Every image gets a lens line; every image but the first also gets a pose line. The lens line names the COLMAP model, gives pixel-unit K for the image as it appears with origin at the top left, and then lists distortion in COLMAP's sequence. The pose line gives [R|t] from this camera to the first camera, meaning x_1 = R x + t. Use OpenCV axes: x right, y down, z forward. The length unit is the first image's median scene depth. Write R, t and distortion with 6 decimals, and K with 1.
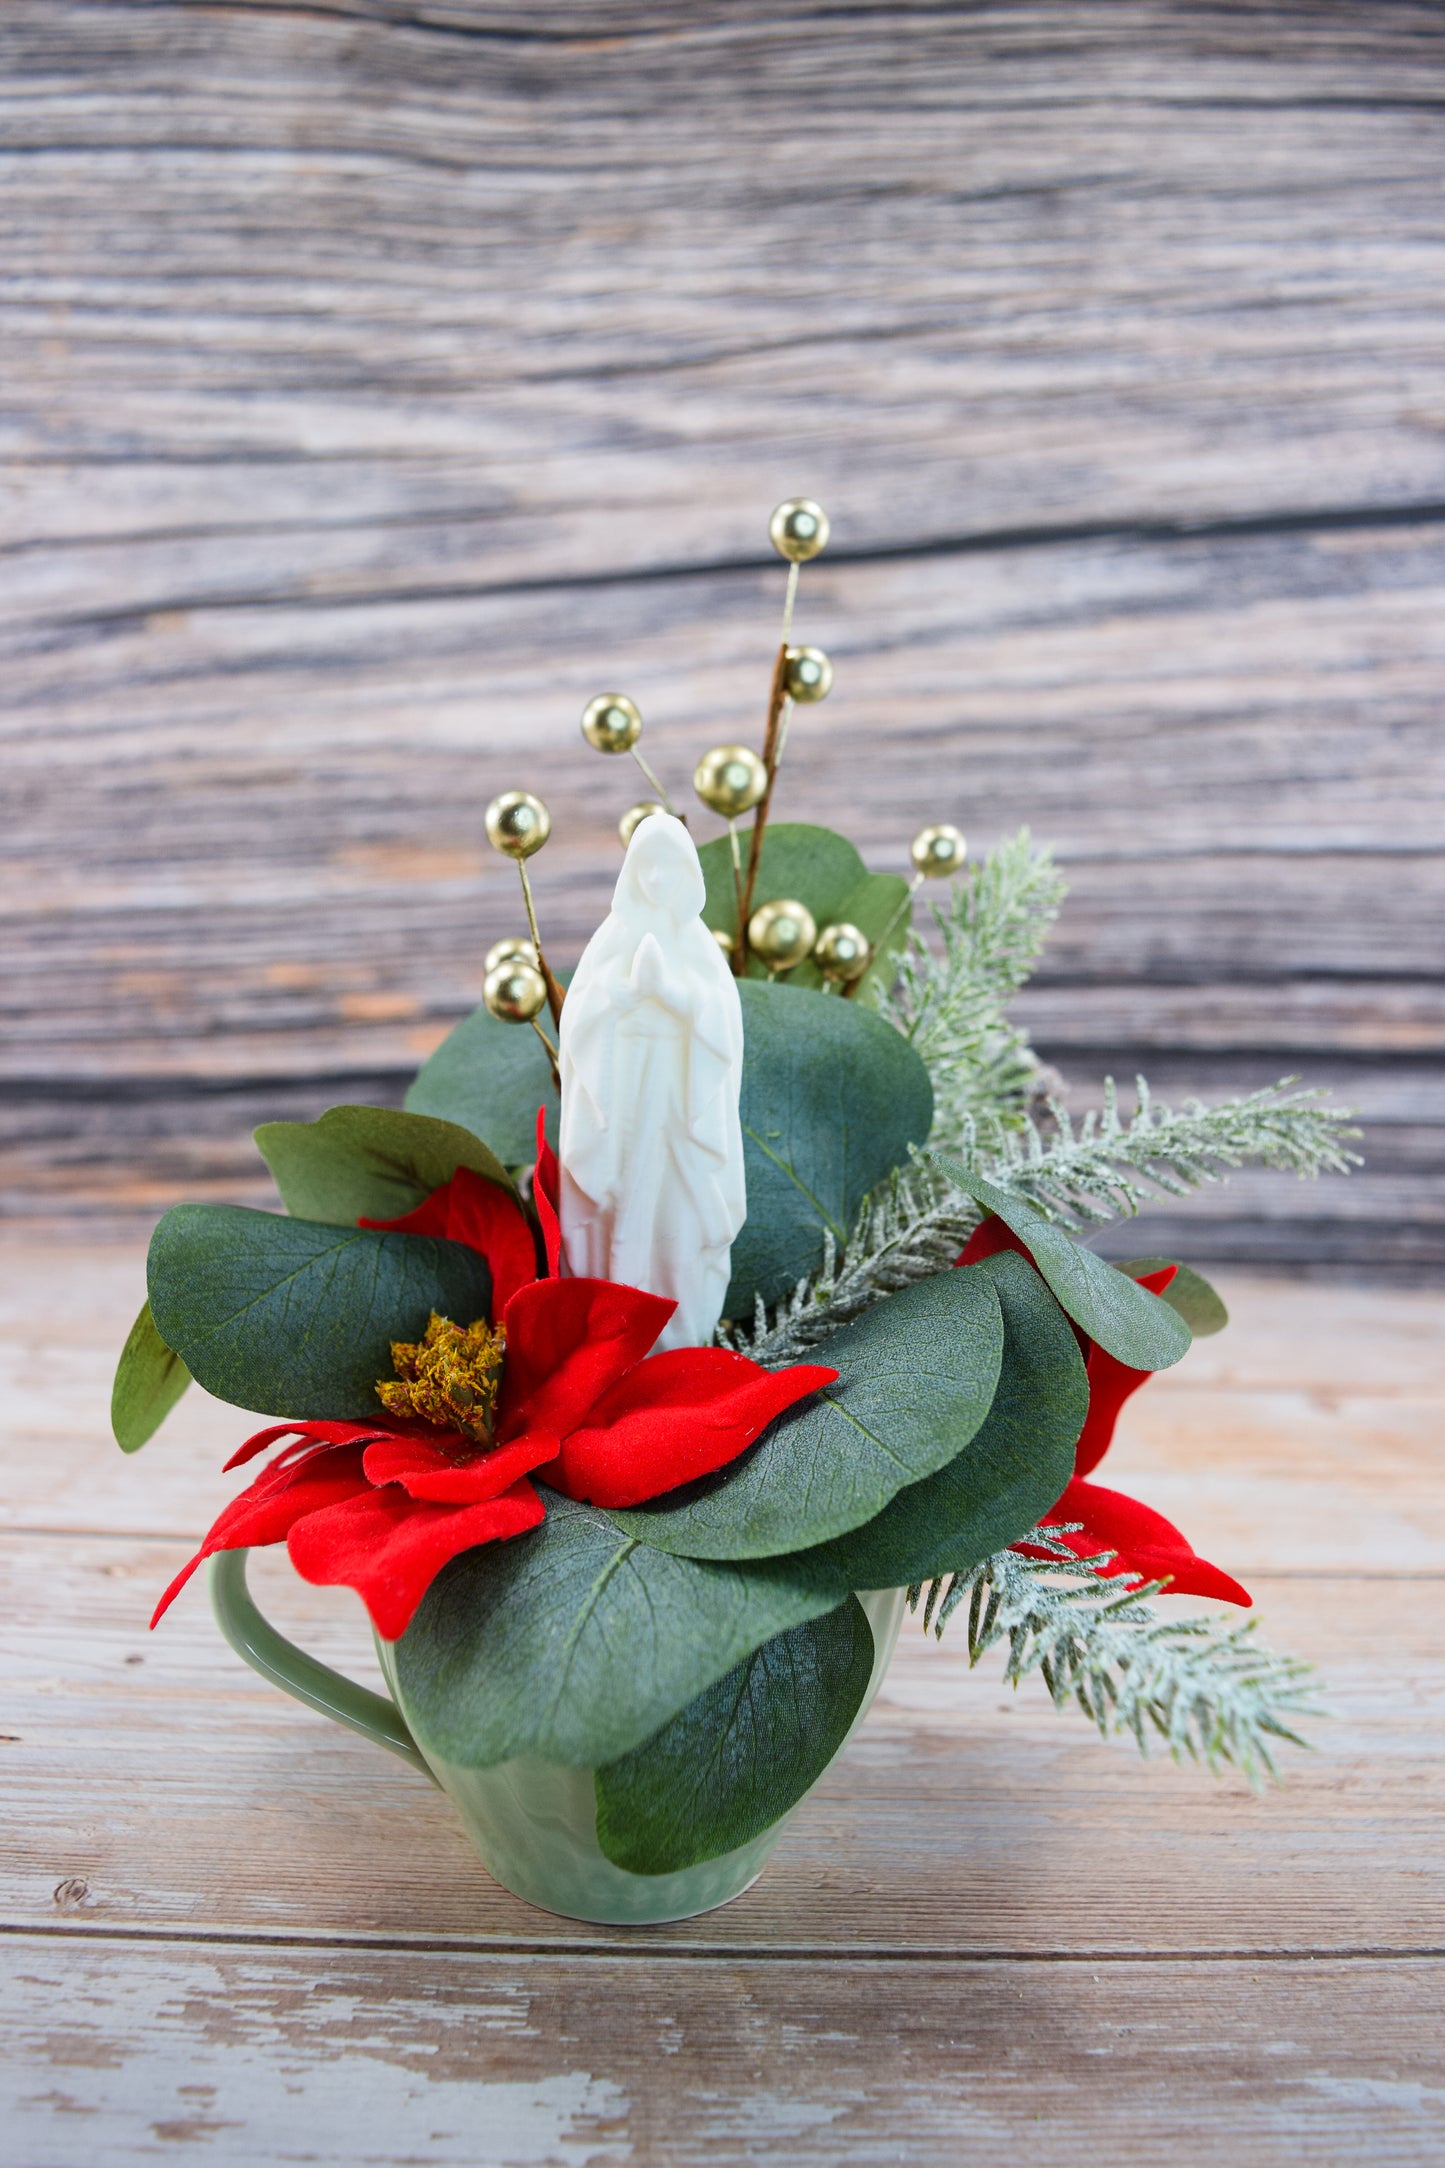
lens RADIAL K [[1725.0, 0, 720.7], [0, 1725.0, 1088.7], [0, 0, 1]] dist [-0.092551, 0.018019]
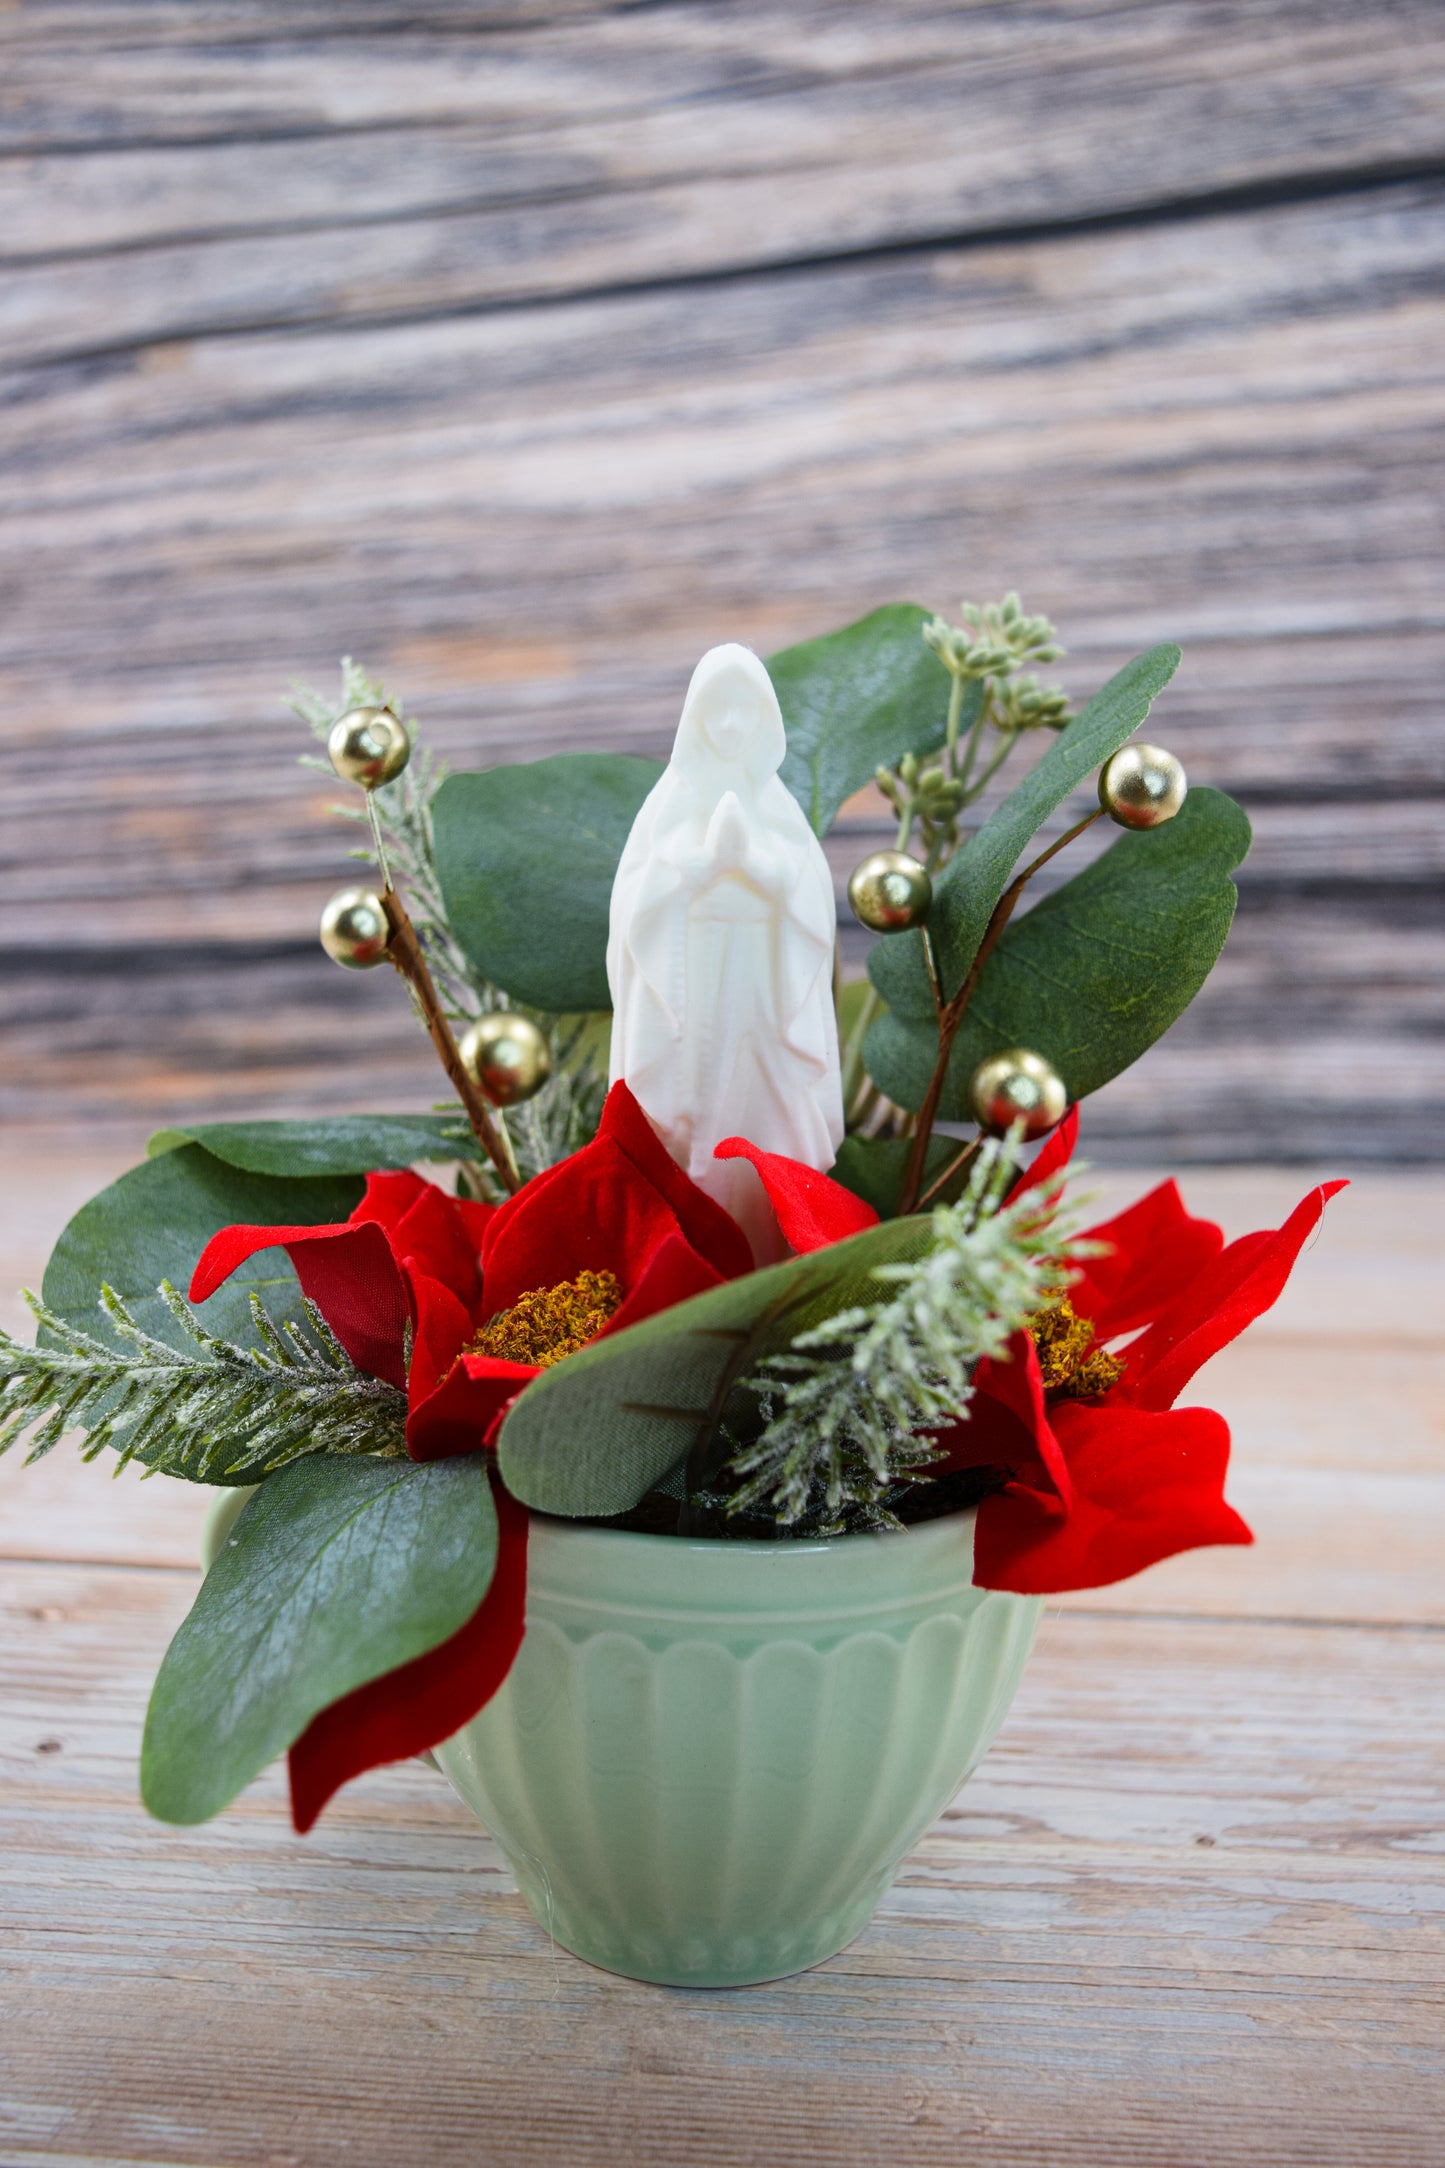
lens RADIAL K [[2087.3, 0, 730.3], [0, 2087.3, 1076.4], [0, 0, 1]] dist [-0.069042, 0.000000]
pose [[0.993937, -0.008663, -0.109613, 0.065150], [0.017439, 0.996693, 0.079362, -0.033952], [0.108563, -0.080793, 0.990801, 0.133175]]
